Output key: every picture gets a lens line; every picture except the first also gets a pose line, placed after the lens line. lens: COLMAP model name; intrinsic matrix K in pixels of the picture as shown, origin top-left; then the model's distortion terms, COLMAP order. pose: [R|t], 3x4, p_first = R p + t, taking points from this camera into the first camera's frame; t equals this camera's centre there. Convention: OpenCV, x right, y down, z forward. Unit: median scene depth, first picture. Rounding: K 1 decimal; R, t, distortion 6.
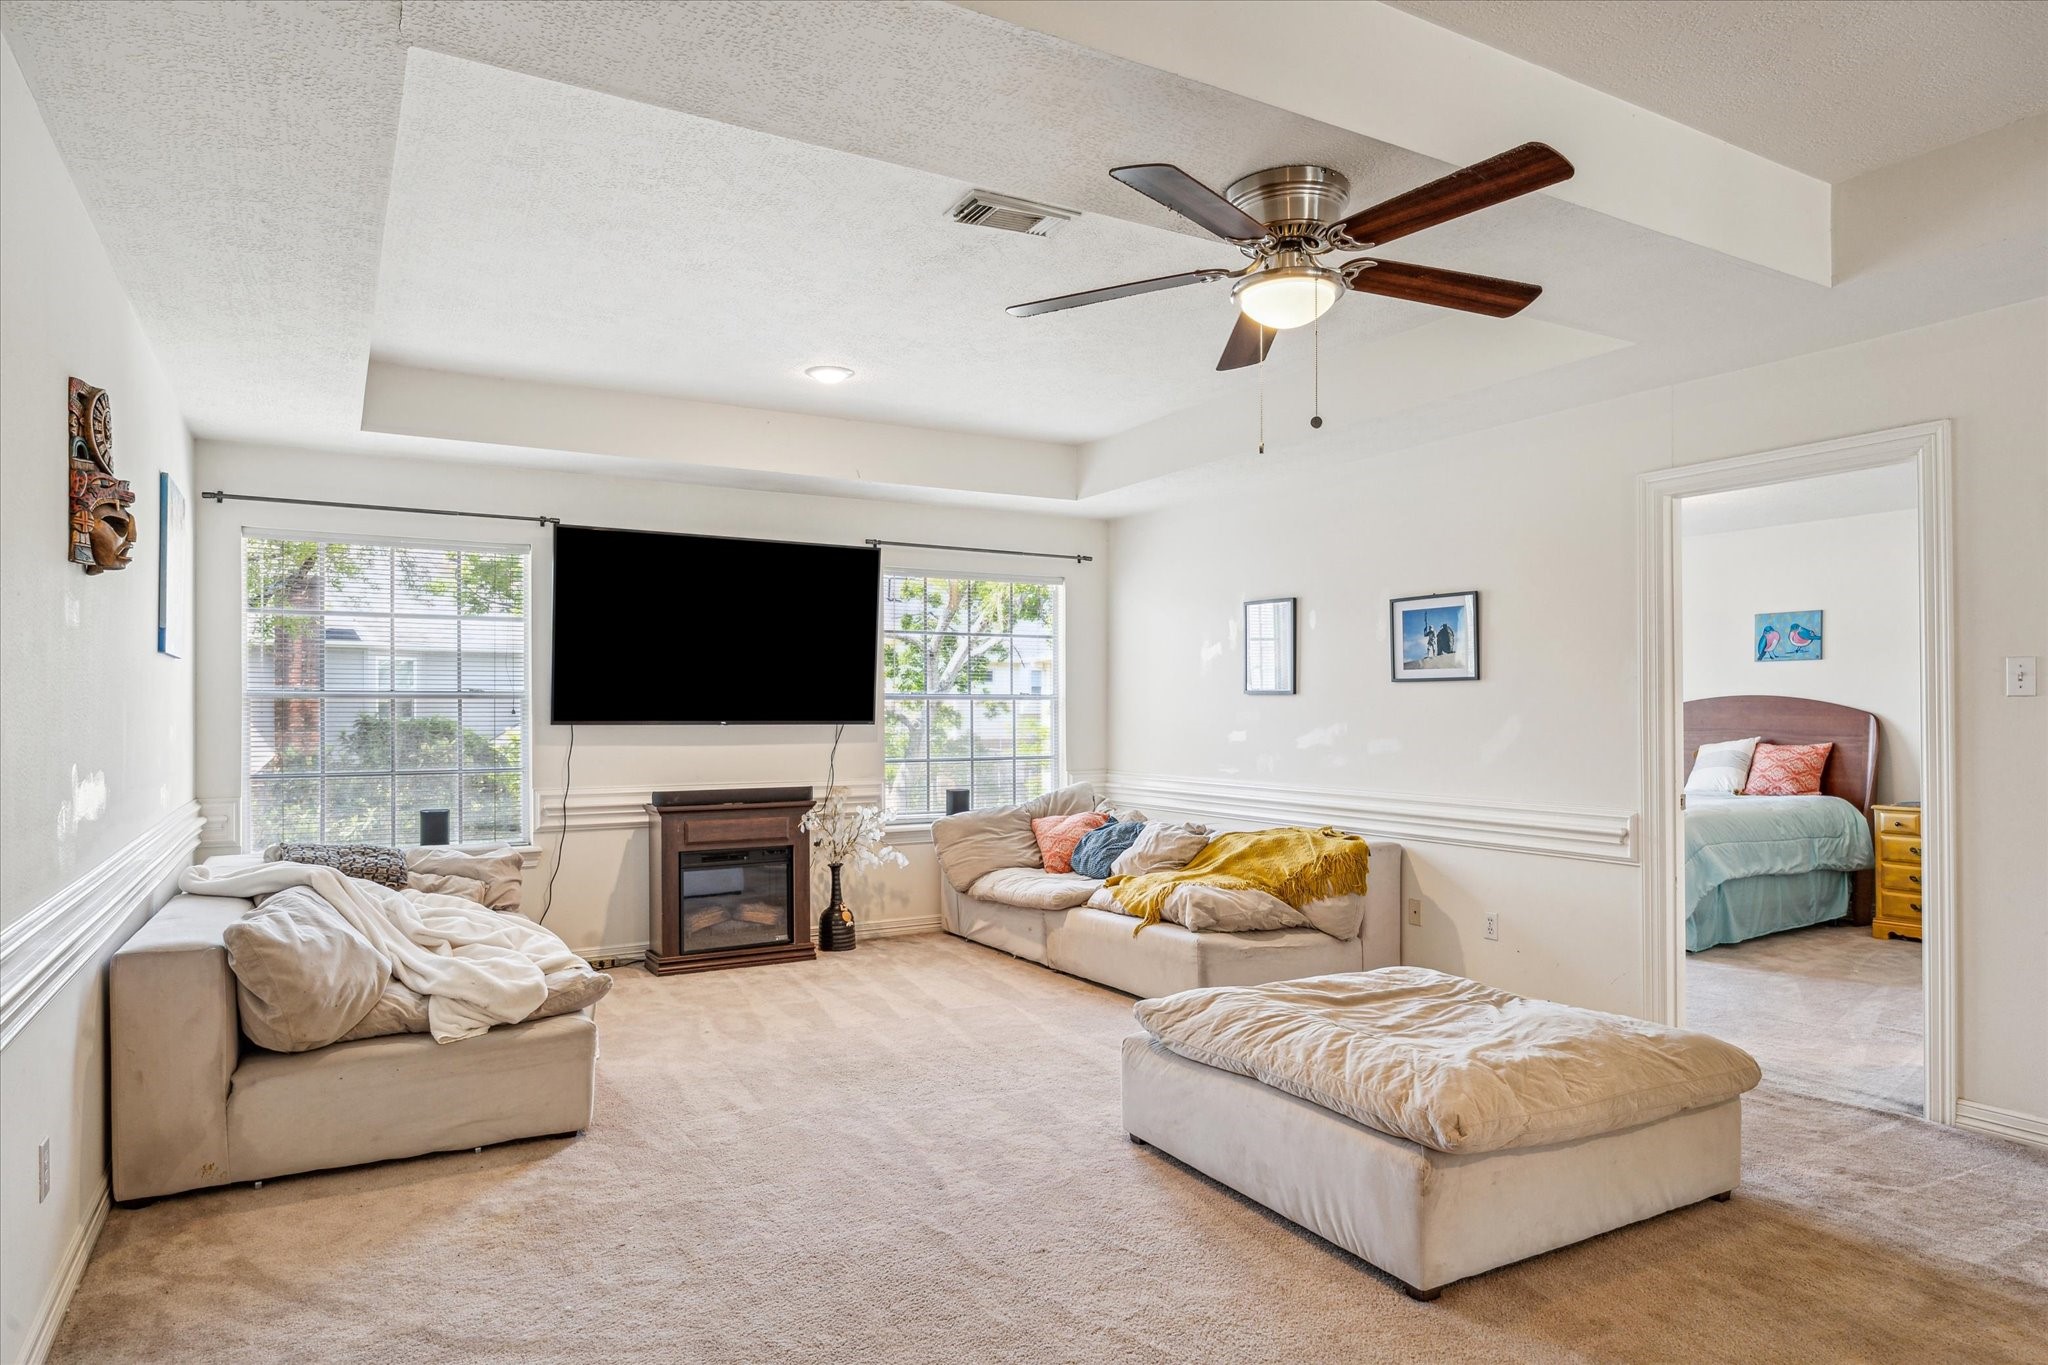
lens RADIAL K [[1227.9, 0, 1026.4], [0, 1227.9, 693.3], [0, 0, 1]] dist [-0.000486, -0.000093]
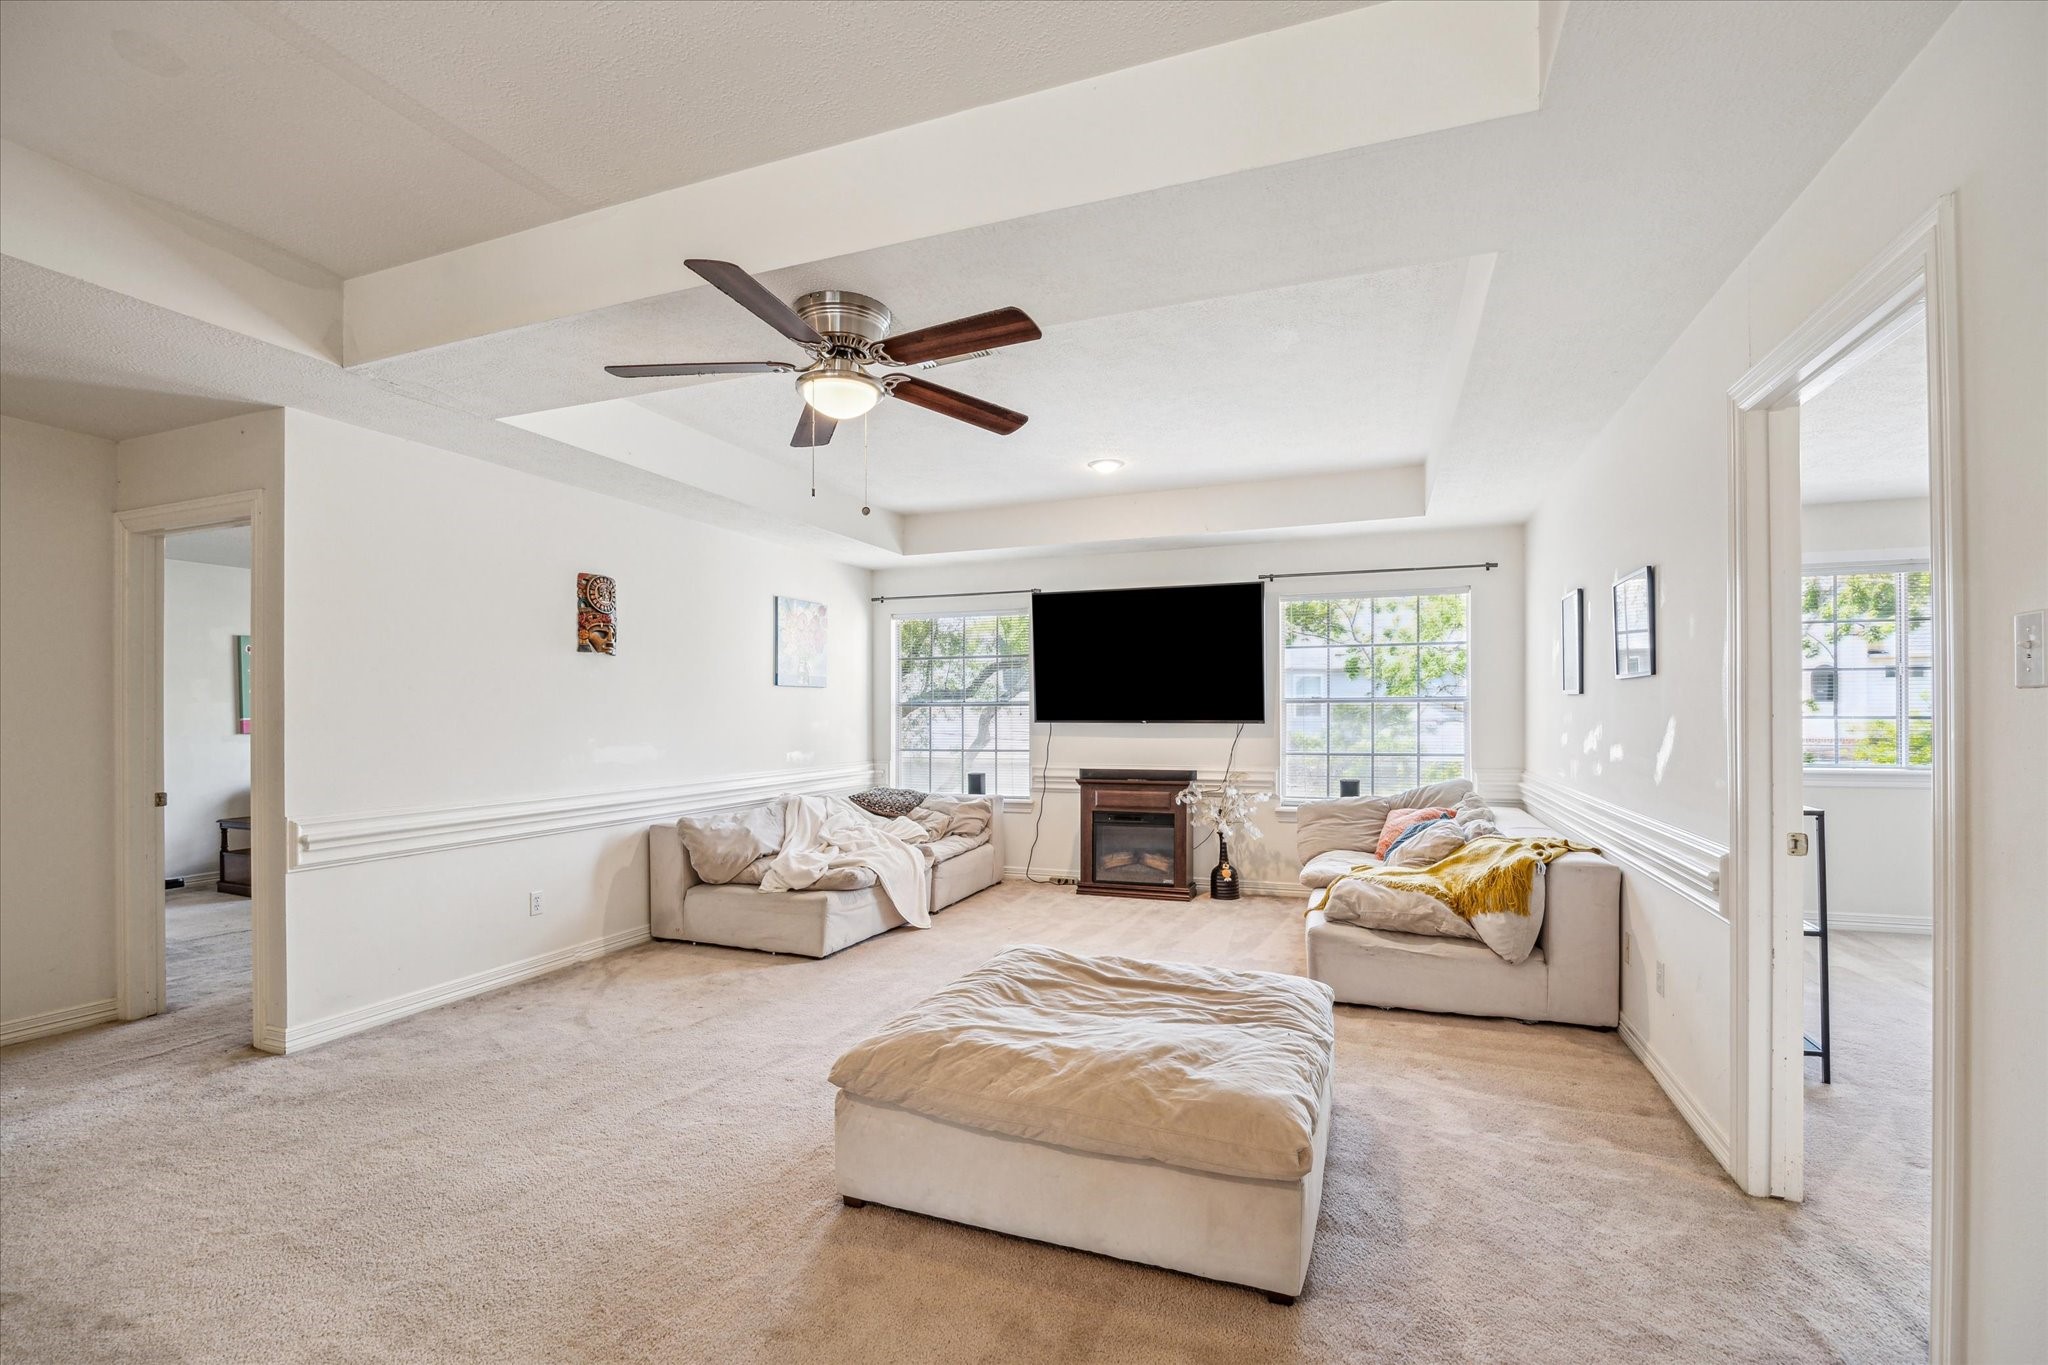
lens RADIAL K [[913.6, 0, 1011.6], [0, 913.6, 717.1], [0, 0, 1]] dist [-0.019700, 0.000028]
pose [[0.623792, 0.001264, -0.781589, 0.617624], [0.014621, 0.999805, 0.013286, 0.003994], [0.781453, -0.019715, 0.623652, 0.319669]]
